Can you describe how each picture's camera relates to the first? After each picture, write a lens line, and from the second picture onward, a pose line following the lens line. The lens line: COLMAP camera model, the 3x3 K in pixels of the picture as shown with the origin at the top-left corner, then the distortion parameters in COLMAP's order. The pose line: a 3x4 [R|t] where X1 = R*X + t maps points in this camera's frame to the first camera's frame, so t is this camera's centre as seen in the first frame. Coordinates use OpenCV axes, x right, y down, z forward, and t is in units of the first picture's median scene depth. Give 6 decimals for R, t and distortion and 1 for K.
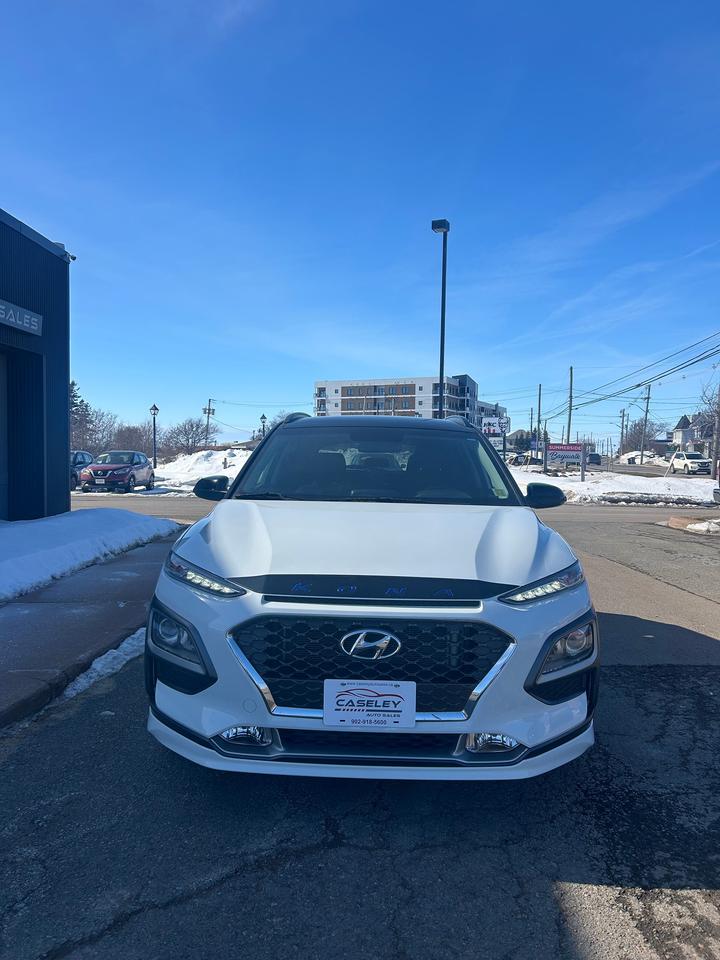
lens RADIAL K [[723.1, 0, 366.9], [0, 723.1, 476.6], [0, 0, 1]] dist [0.052457, -0.042632]
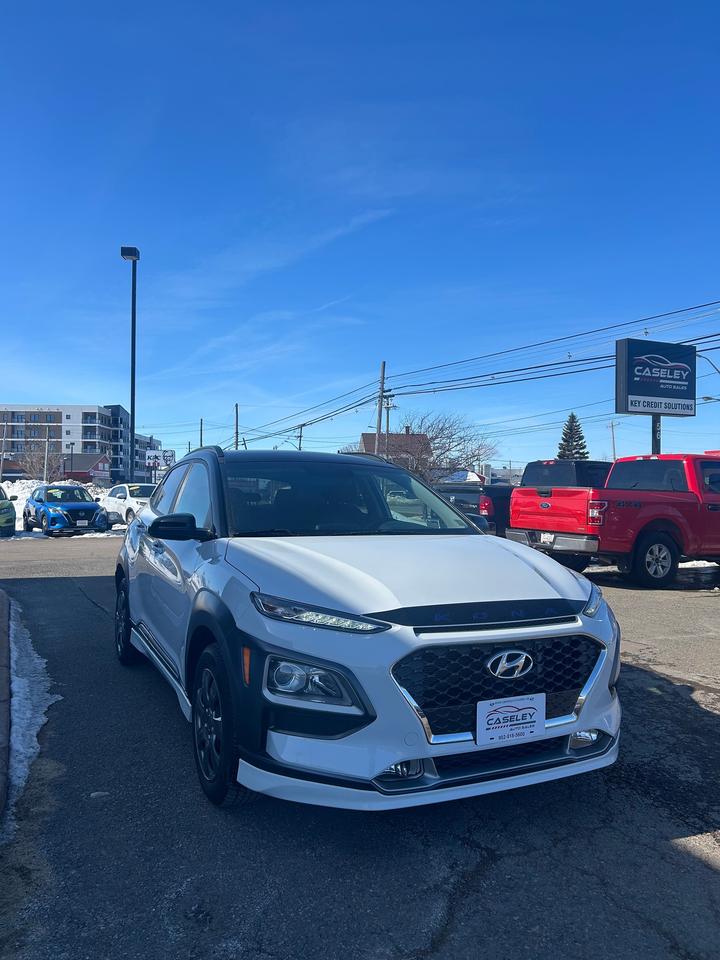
lens RADIAL K [[723.1, 0, 365.2], [0, 723.1, 484.4], [0, 0, 1]] dist [0.052457, -0.042632]
pose [[0.883580, 0.001452, 0.468279, -0.677241], [0.015276, 0.999374, -0.031923, -0.005991], [-0.468032, 0.035360, 0.883004, 0.125952]]
